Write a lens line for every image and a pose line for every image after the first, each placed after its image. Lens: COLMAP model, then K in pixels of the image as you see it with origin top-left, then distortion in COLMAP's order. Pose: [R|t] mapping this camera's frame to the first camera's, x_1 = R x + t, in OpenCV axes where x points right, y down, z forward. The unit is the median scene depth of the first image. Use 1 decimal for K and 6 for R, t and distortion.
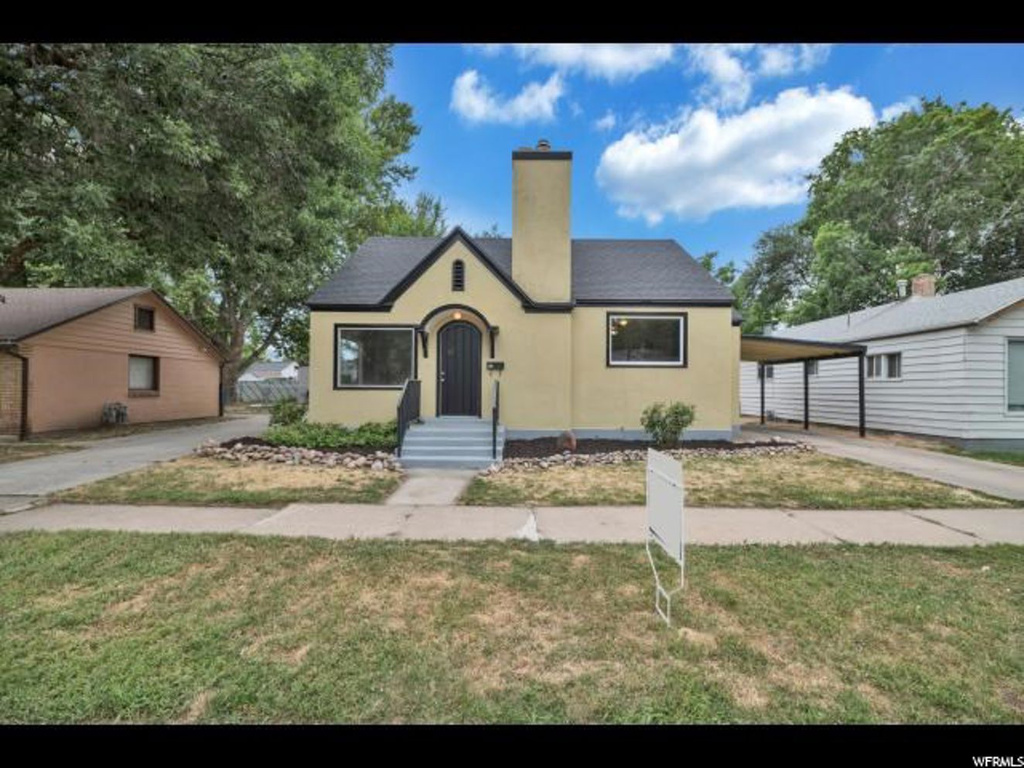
lens RADIAL K [[455.5, 0, 514.5], [0, 455.5, 390.9], [0, 0, 1]] dist [-0.005499, -0.000198]
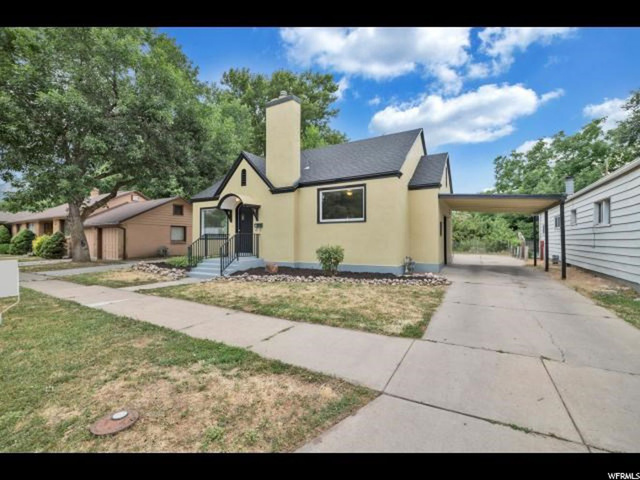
lens RADIAL K [[284.7, 0, 320.4], [0, 284.7, 235.6], [0, 0, 1]] dist [-0.005499, -0.000198]
pose [[0.857036, -0.017167, -0.514970, 0.724157], [0.007870, 0.999764, -0.020230, 0.009758], [0.515196, 0.013285, 0.856969, 0.157960]]
